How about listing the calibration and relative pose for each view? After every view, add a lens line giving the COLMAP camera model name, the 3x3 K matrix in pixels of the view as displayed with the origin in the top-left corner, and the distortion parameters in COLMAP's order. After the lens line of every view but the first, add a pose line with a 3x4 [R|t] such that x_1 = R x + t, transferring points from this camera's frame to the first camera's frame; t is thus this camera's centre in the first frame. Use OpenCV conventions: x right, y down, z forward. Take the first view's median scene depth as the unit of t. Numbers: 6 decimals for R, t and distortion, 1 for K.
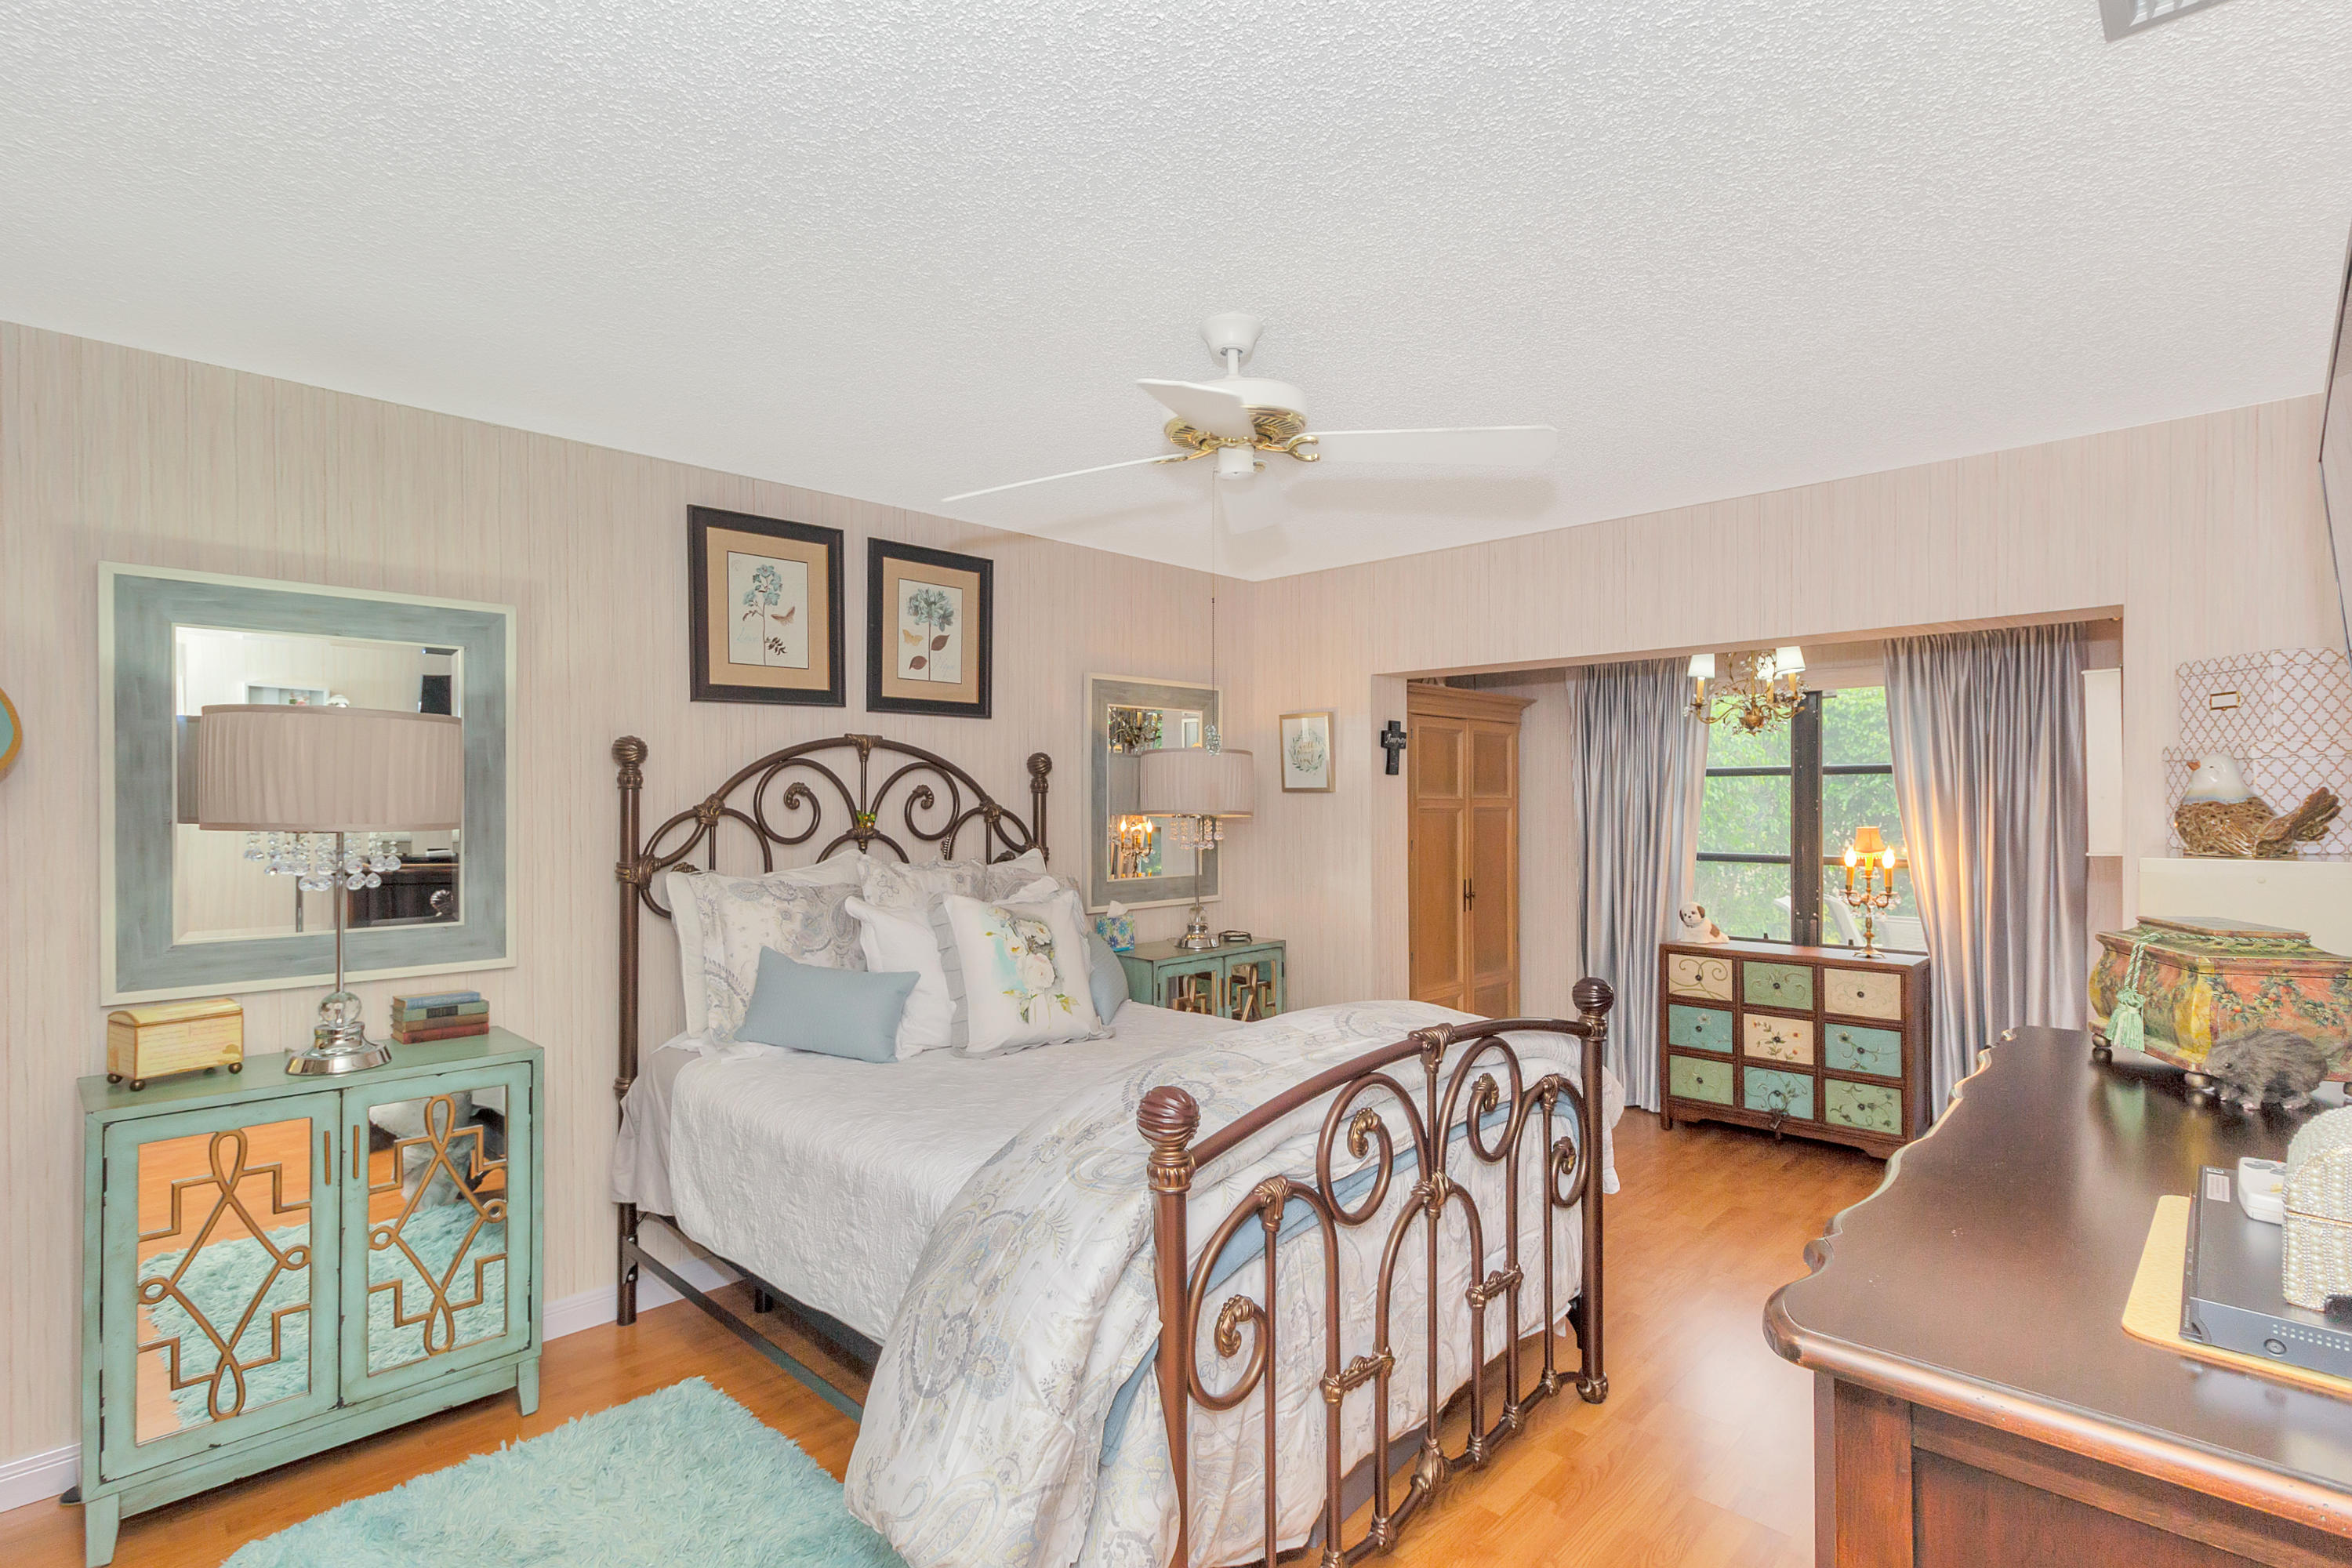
lens RADIAL K [[1127.5, 0, 1140.2], [0, 1127.5, 760.2], [0, 0, 1]] dist [0.001149, 0.001782]
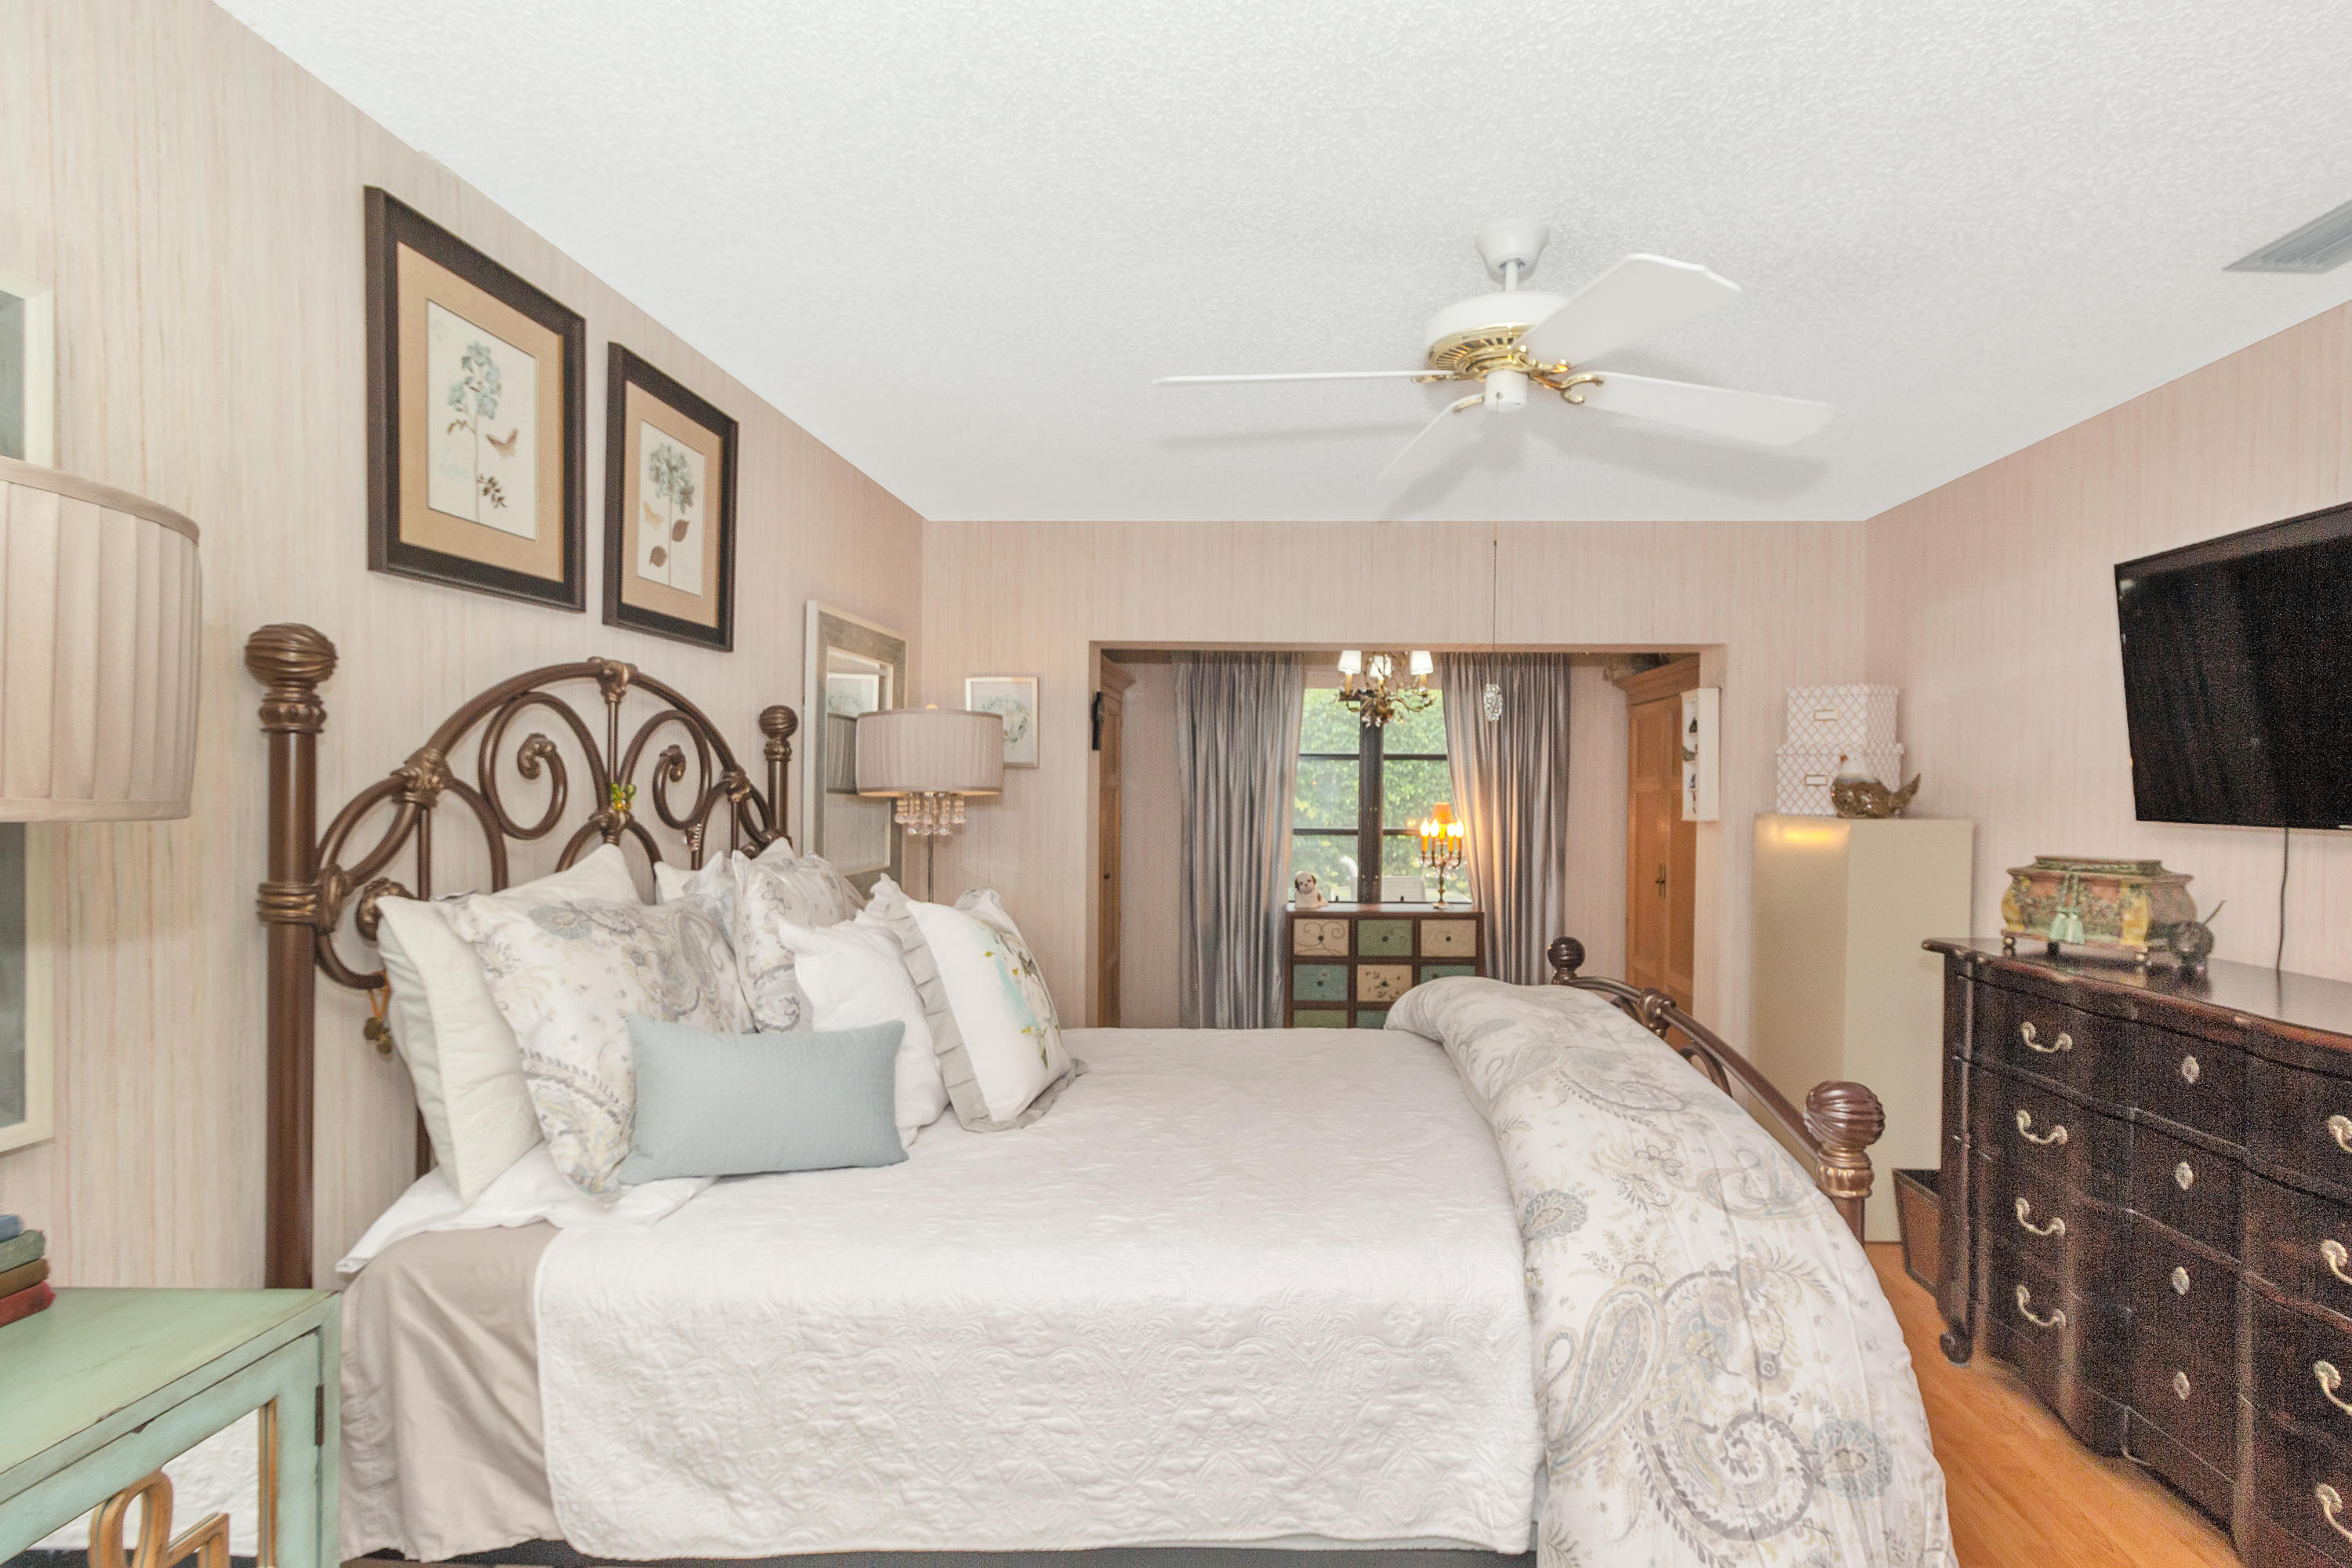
lens RADIAL K [[1127.5, 0, 1269.2], [0, 1127.5, 784.7], [0, 0, 1]] dist [0.001149, 0.001782]
pose [[0.714778, 0.006690, 0.699320, -0.405586], [-0.032158, 0.999211, 0.023310, 0.018493], [-0.698612, -0.039150, 0.714429, 0.291089]]
